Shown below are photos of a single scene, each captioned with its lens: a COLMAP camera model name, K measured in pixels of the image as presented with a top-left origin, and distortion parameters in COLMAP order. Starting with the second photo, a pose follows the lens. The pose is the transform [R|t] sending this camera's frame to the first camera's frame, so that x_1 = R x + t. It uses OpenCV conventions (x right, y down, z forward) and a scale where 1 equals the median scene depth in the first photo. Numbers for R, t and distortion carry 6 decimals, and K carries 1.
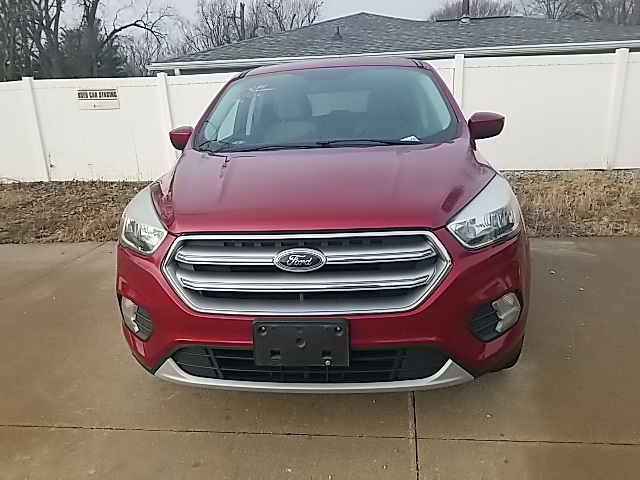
lens RADIAL K [[504.7, 0, 318.0], [0, 504.7, 234.8], [0, 0, 1]] dist [0.042700, -0.067172]
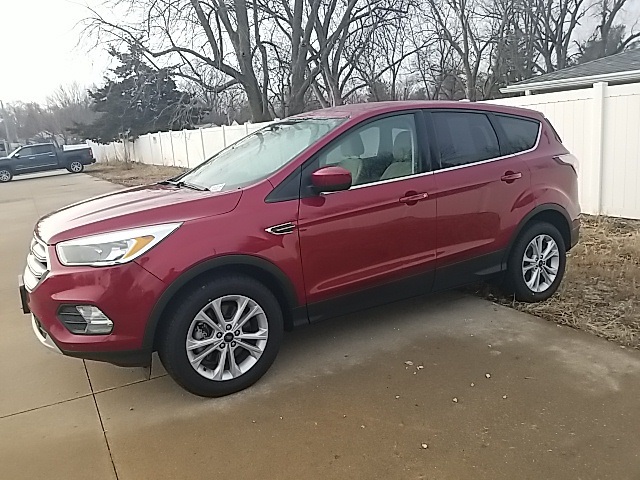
lens RADIAL K [[504.7, 0, 311.3], [0, 504.7, 227.9], [0, 0, 1]] dist [0.042700, -0.067172]
pose [[0.587987, 0.159688, -0.792951, 1.310084], [-0.185531, 0.980808, 0.059945, -0.207238], [0.787306, 0.111870, 0.606329, 0.463985]]
